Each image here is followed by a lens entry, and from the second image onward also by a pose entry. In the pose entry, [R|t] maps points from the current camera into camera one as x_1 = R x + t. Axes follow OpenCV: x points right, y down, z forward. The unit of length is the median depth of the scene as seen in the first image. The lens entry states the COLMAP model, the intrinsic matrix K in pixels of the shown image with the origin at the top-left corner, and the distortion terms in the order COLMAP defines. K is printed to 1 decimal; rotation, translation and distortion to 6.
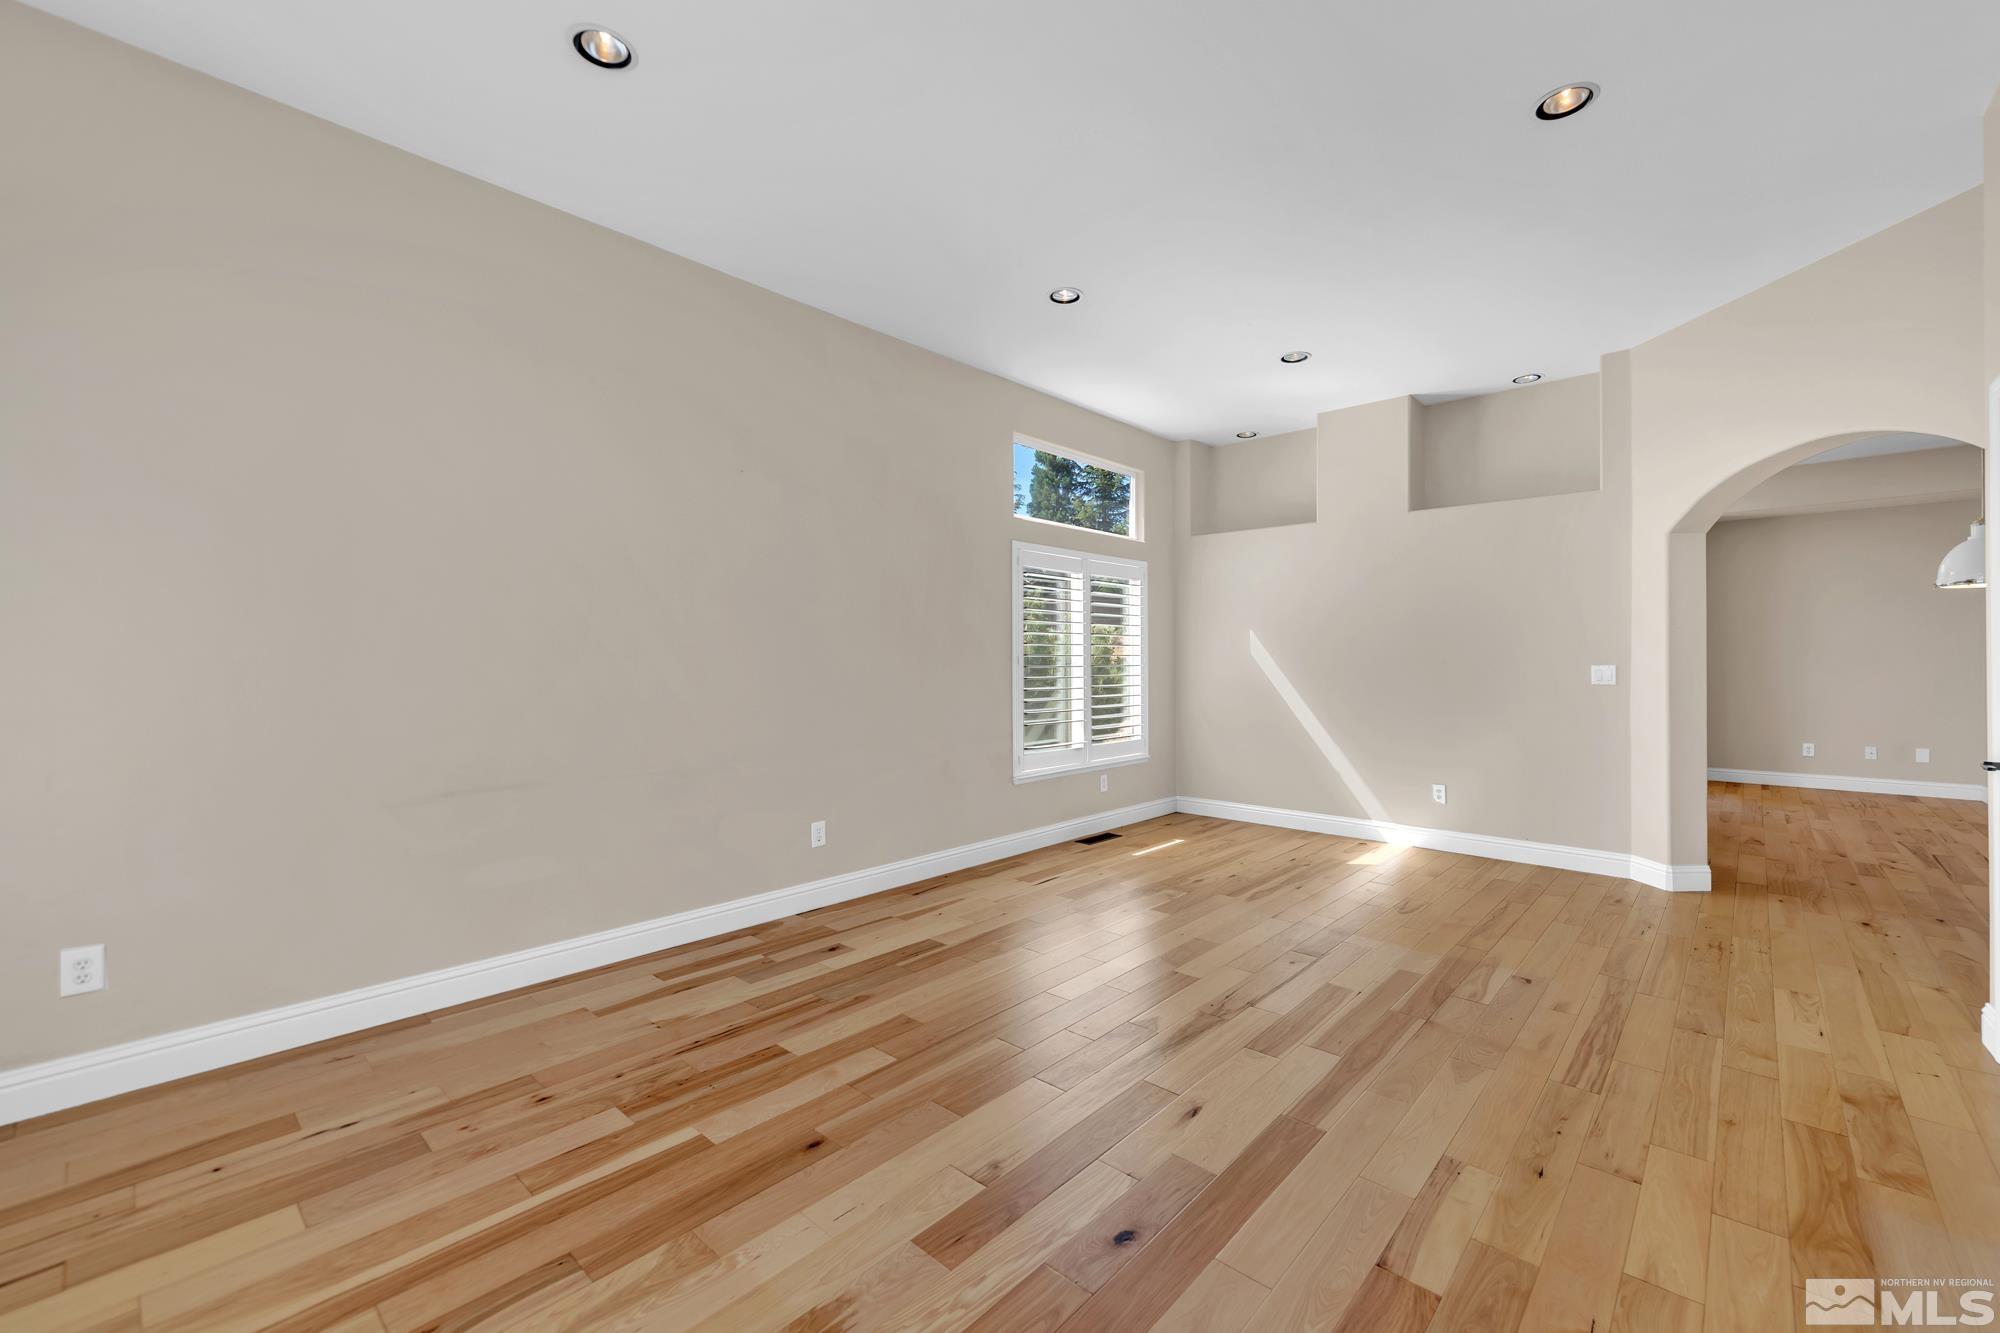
lens RADIAL K [[803.2, 0, 1041.3], [0, 803.2, 660.7], [0, 0, 1]] dist [0.008513, -0.000548]
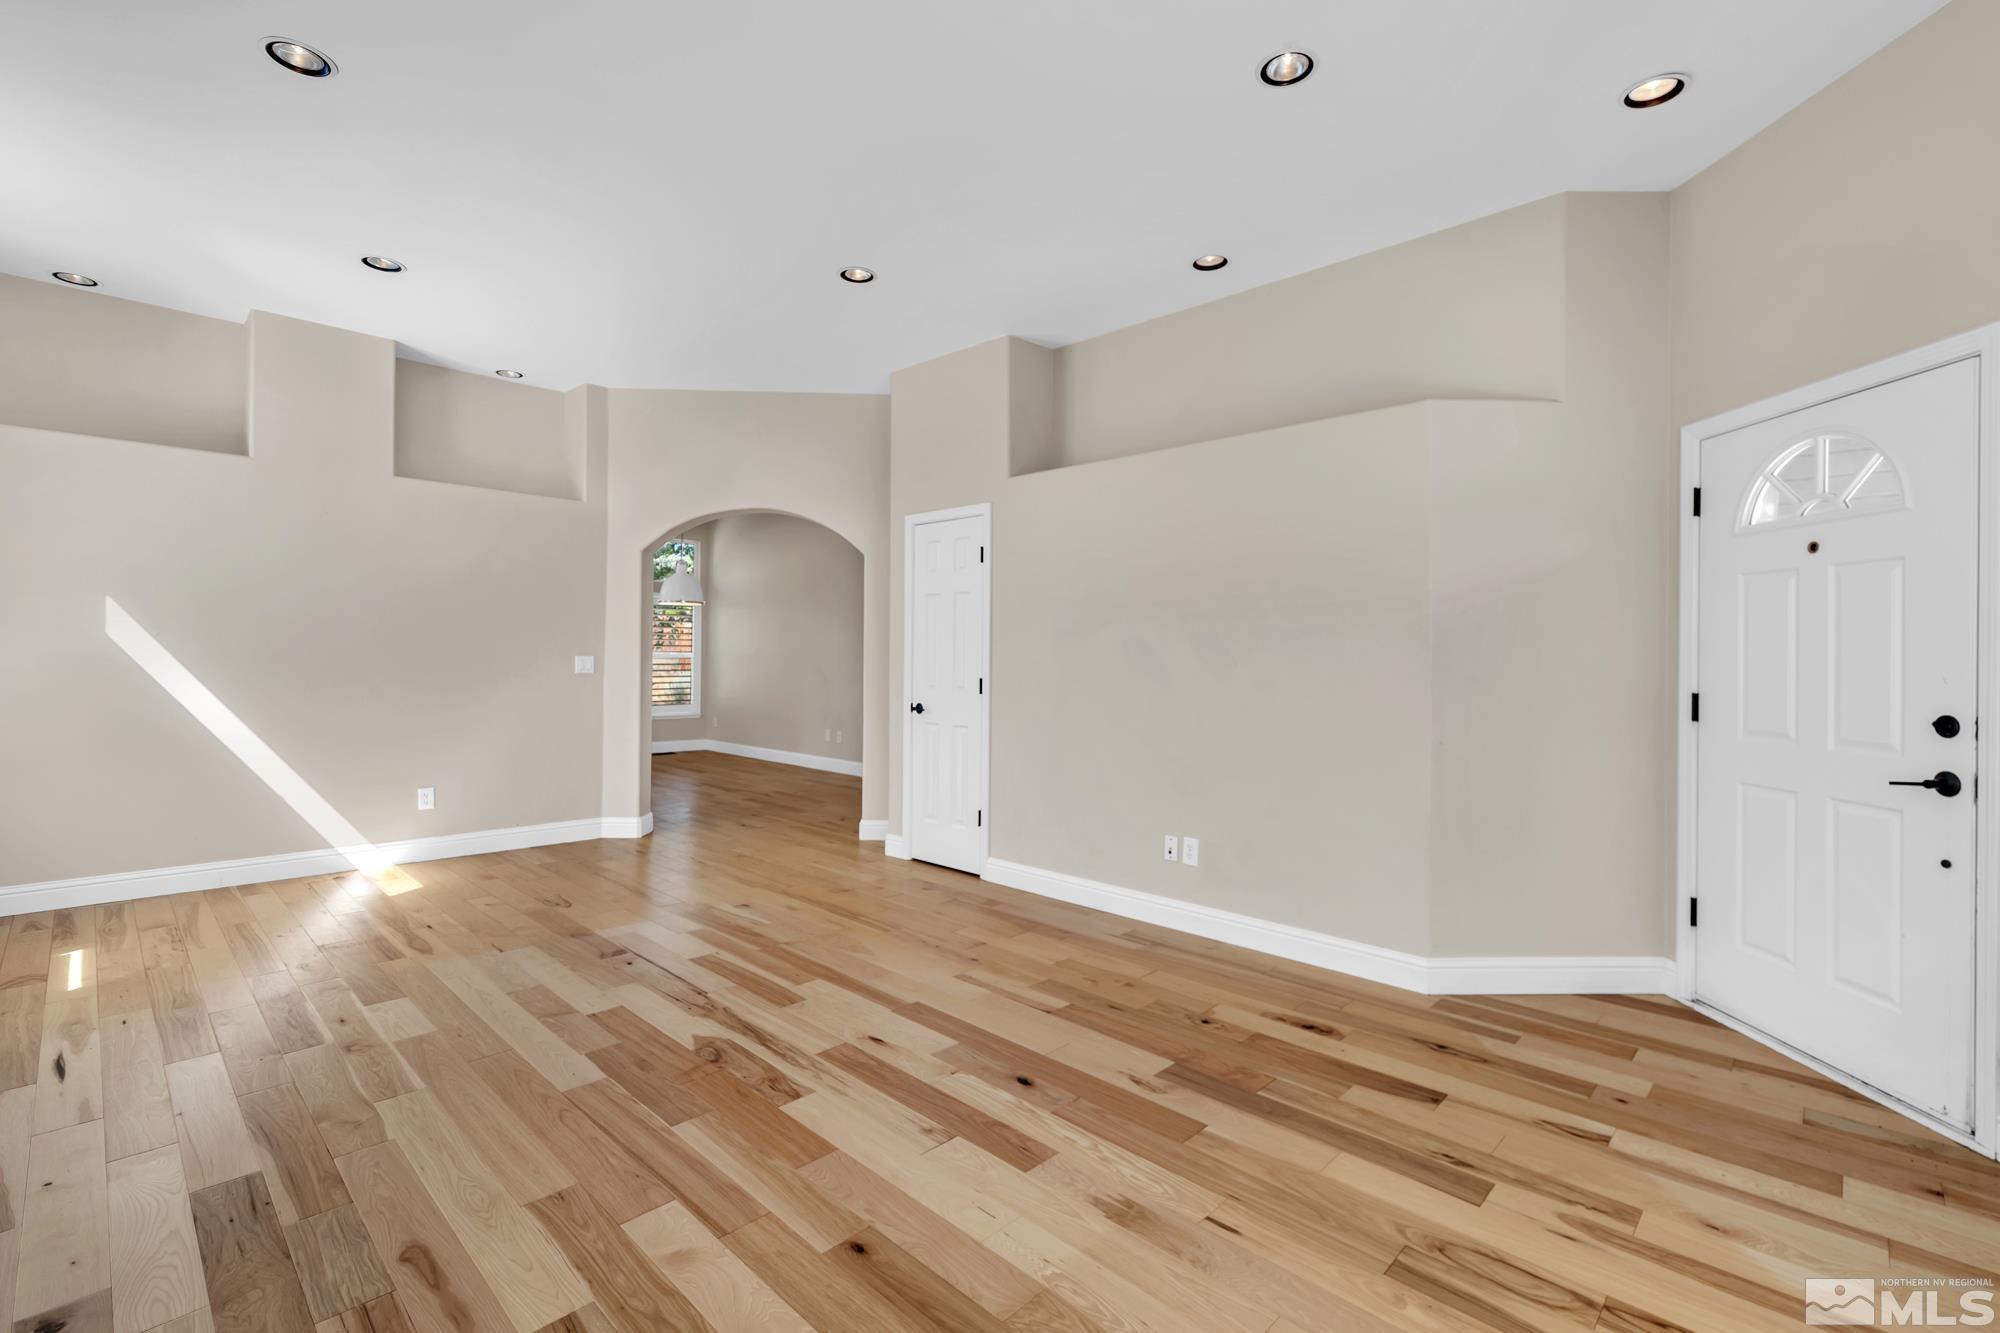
lens RADIAL K [[890.8, 0, 971.8], [0, 890.8, 657.2], [0, 0, 1]] dist [0.001507, 0.000057]
pose [[0.078936, -0.001070, 0.996879, -0.801329], [-0.007495, 0.999971, 0.001667, 0.001336], [-0.996851, -0.007603, 0.078926, 0.561916]]
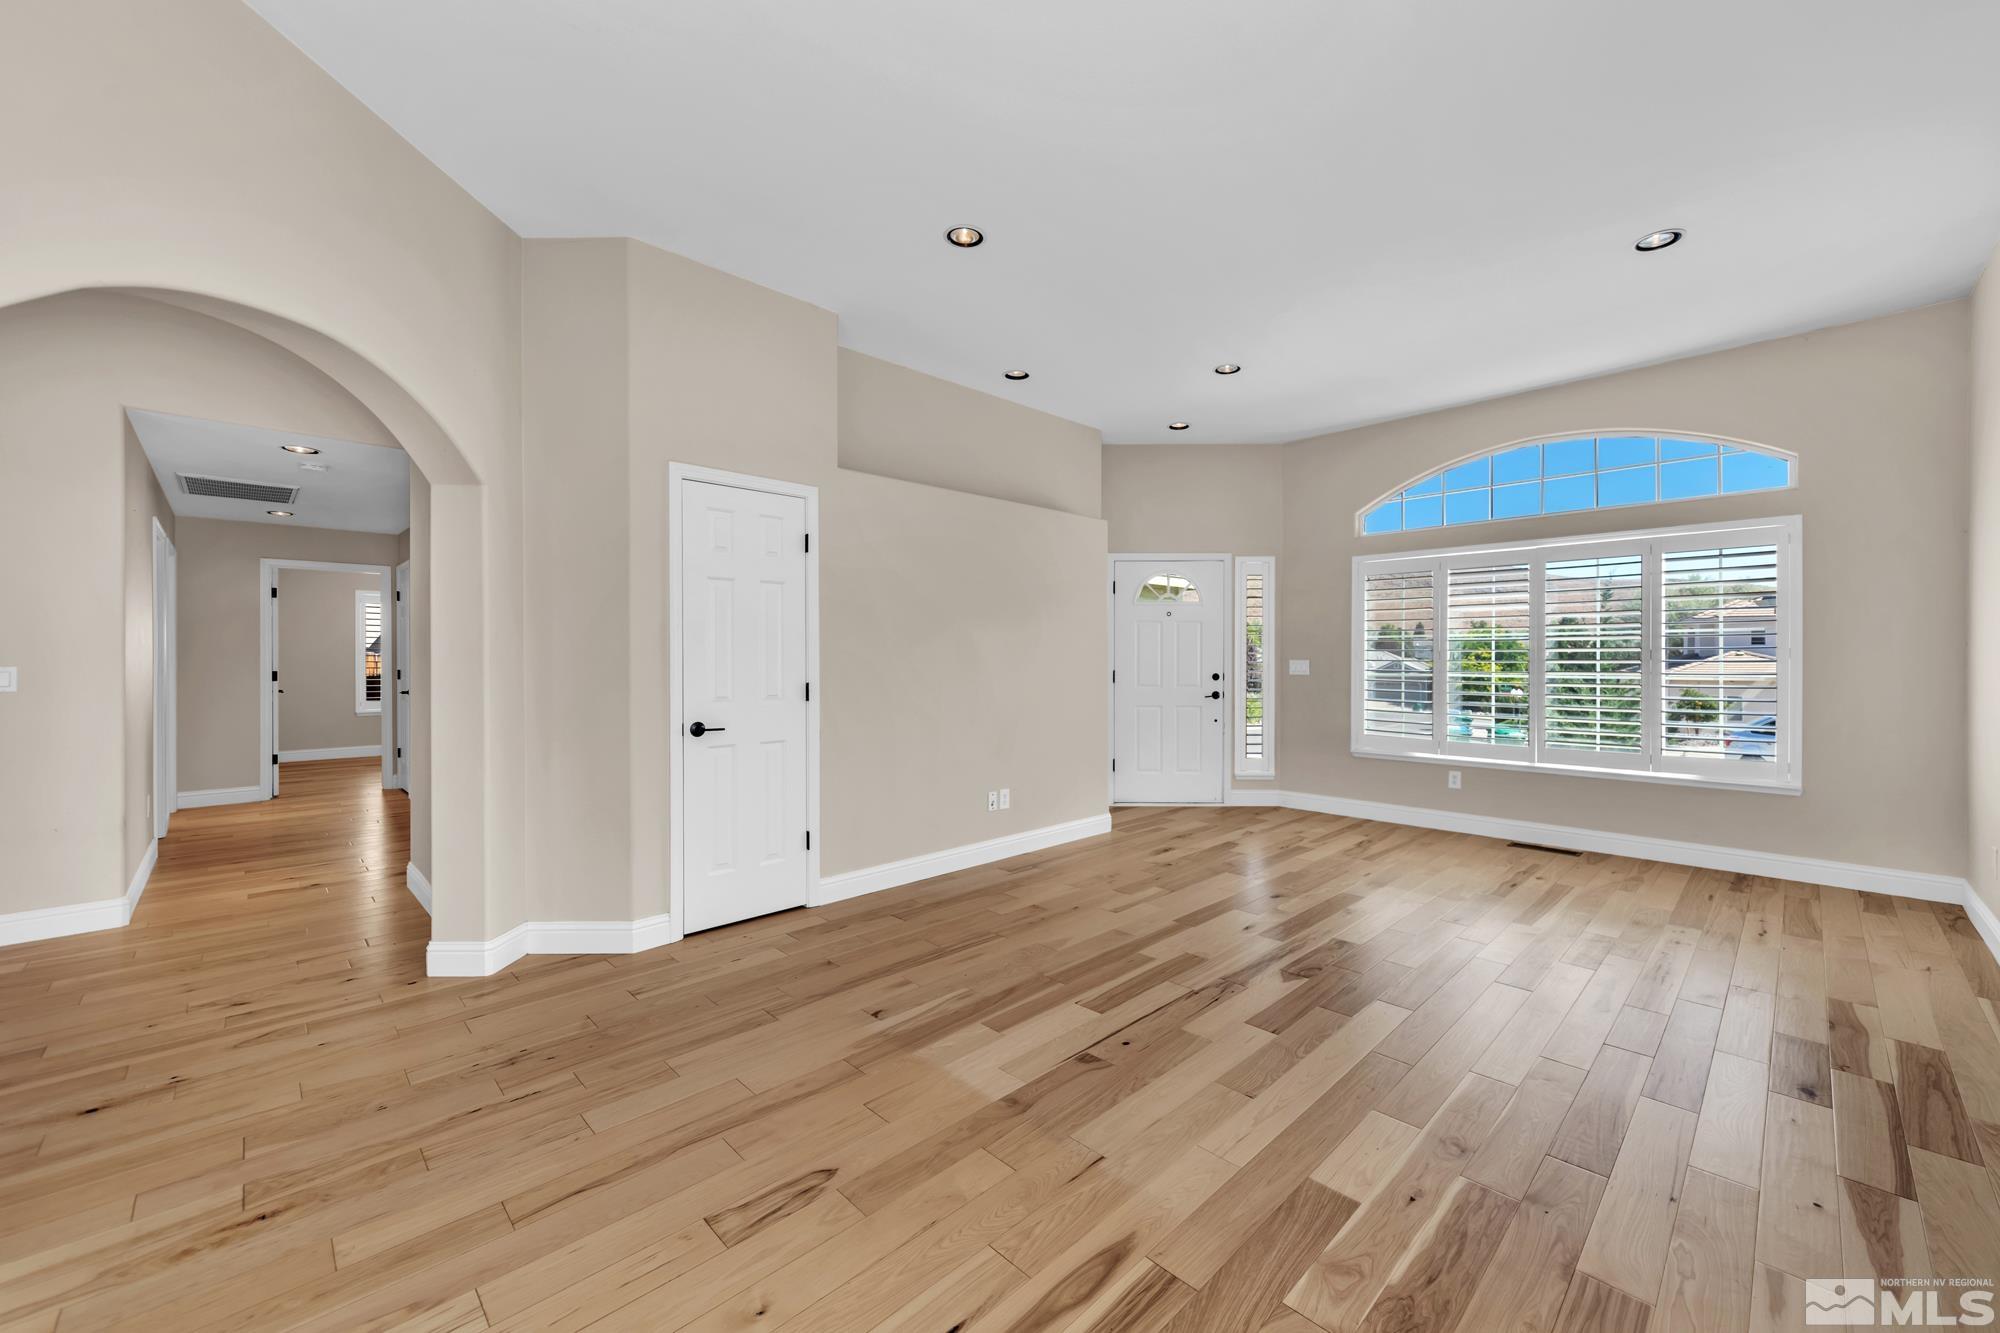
lens RADIAL K [[803.2, 0, 1041.3], [0, 803.2, 660.7], [0, 0, 1]] dist [0.008513, -0.000548]
pose [[-0.998705, 0.000642, 0.050875, 0.390416], [0.000960, 0.999980, 0.006213, -0.000969], [-0.050870, 0.006253, -0.998686, 1.969472]]
